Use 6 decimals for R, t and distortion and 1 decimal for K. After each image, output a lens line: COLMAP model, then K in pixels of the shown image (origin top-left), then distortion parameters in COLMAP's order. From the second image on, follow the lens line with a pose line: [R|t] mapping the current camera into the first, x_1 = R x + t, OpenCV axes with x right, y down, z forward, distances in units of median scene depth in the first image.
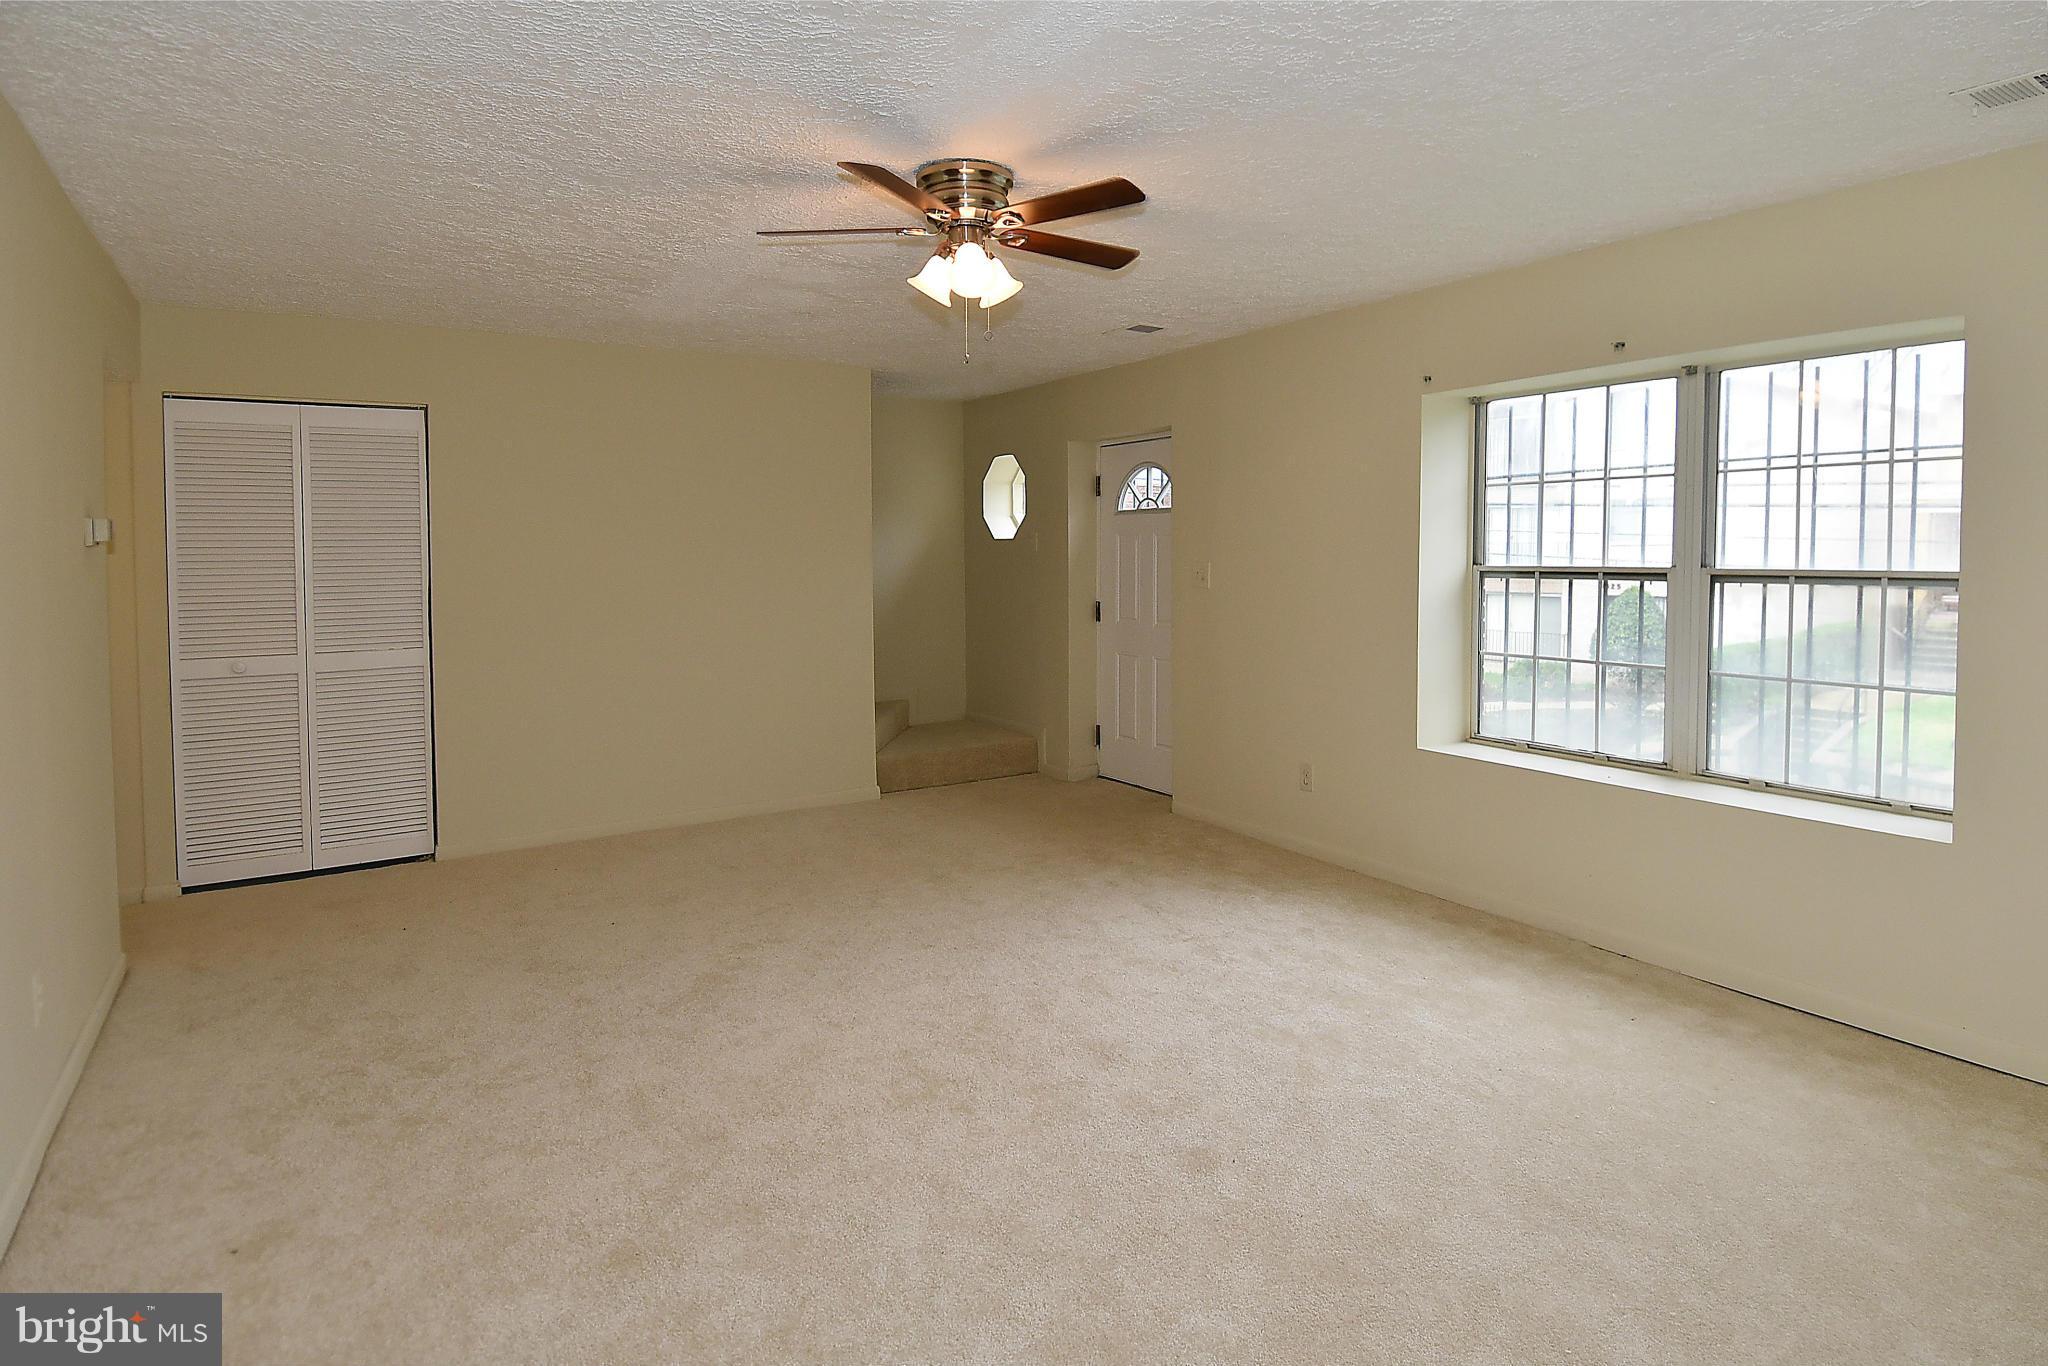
lens RADIAL K [[1092.0, 0, 1068.2], [0, 1092.0, 598.9], [0, 0, 1]] dist [0.053070, -0.052389]
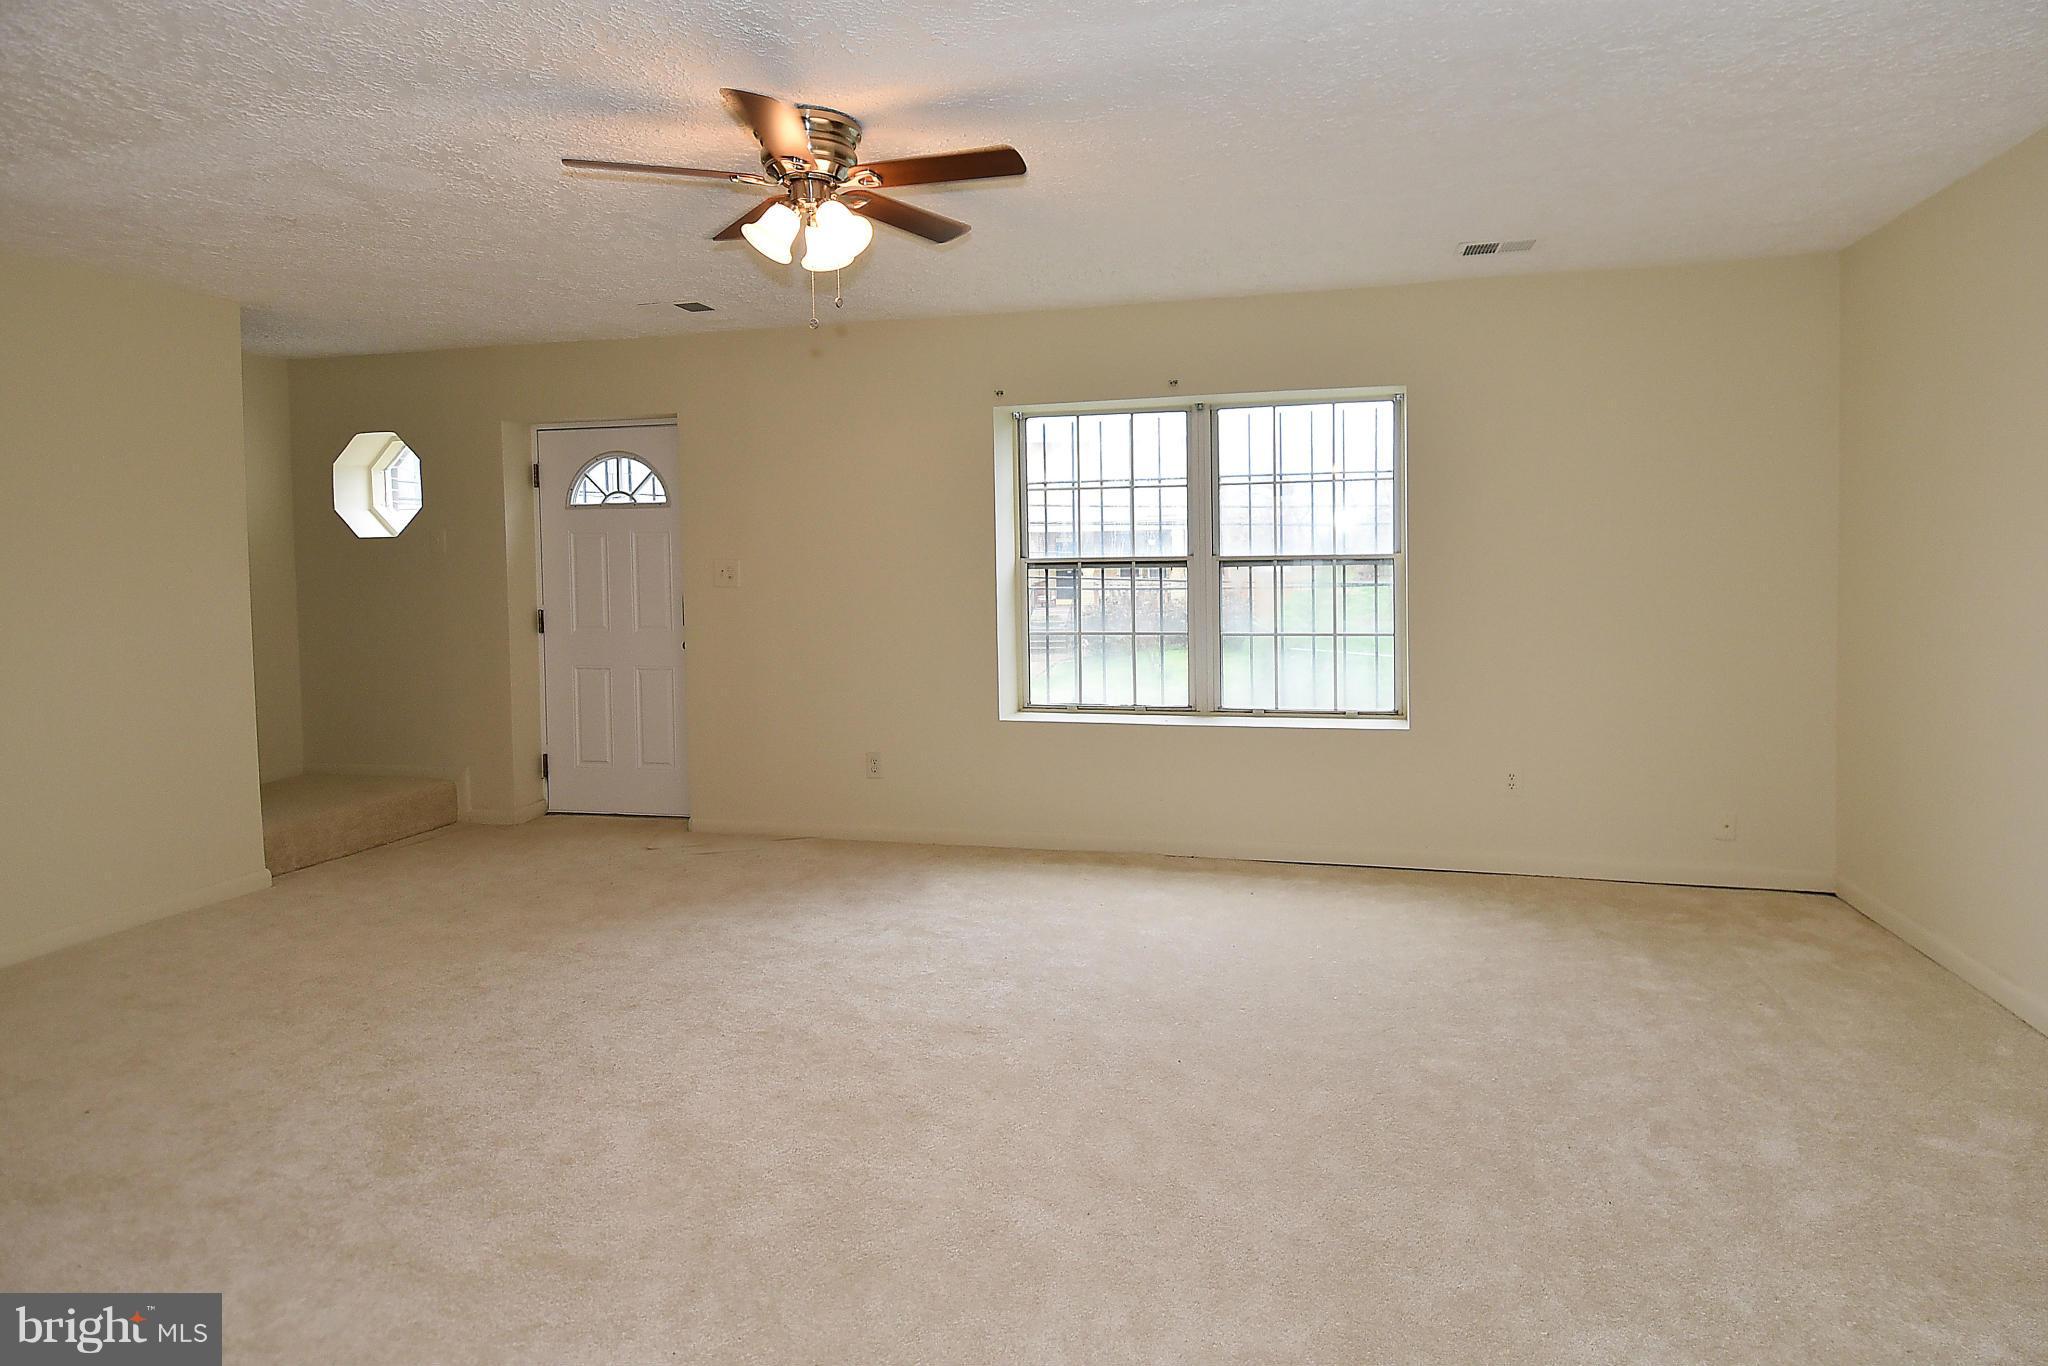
lens RADIAL K [[1092.0, 0, 1068.2], [0, 1092.0, 598.9], [0, 0, 1]] dist [0.053070, -0.052389]
pose [[0.739804, -0.027719, 0.672252, -0.411142], [0.037786, 0.999286, -0.000379, 0.016133], [-0.671761, 0.025682, 0.740323, 0.132293]]
